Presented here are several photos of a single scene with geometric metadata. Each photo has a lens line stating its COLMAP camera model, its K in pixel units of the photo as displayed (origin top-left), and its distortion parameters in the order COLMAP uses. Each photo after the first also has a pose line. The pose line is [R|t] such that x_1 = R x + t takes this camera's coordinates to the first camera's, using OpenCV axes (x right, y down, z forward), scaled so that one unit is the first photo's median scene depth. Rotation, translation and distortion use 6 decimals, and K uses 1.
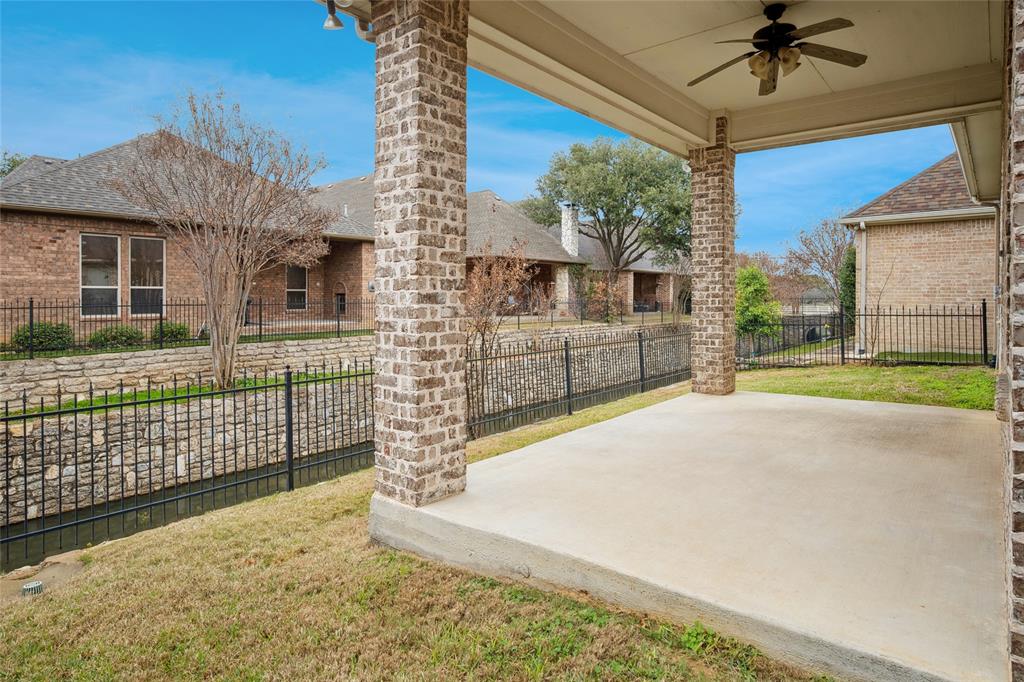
lens RADIAL K [[573.0, 0, 510.6], [0, 573.0, 305.3], [0, 0, 1]] dist [-0.000758, -0.000084]
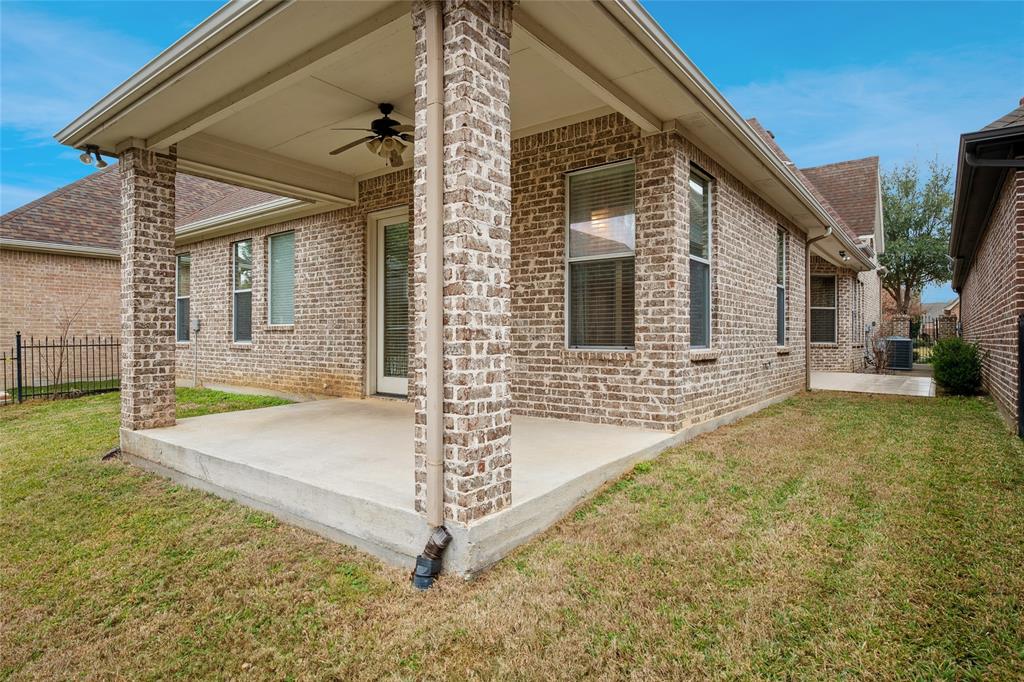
lens RADIAL K [[553.2, 0, 512.0], [0, 553.2, 341.0], [0, 0, 1]] dist [0.000730, 0.000453]
pose [[-0.050097, -0.007708, 0.998715, -1.123577], [0.014484, 0.999859, 0.008444, 0.040778], [-0.998639, 0.014888, -0.049978, 1.000094]]
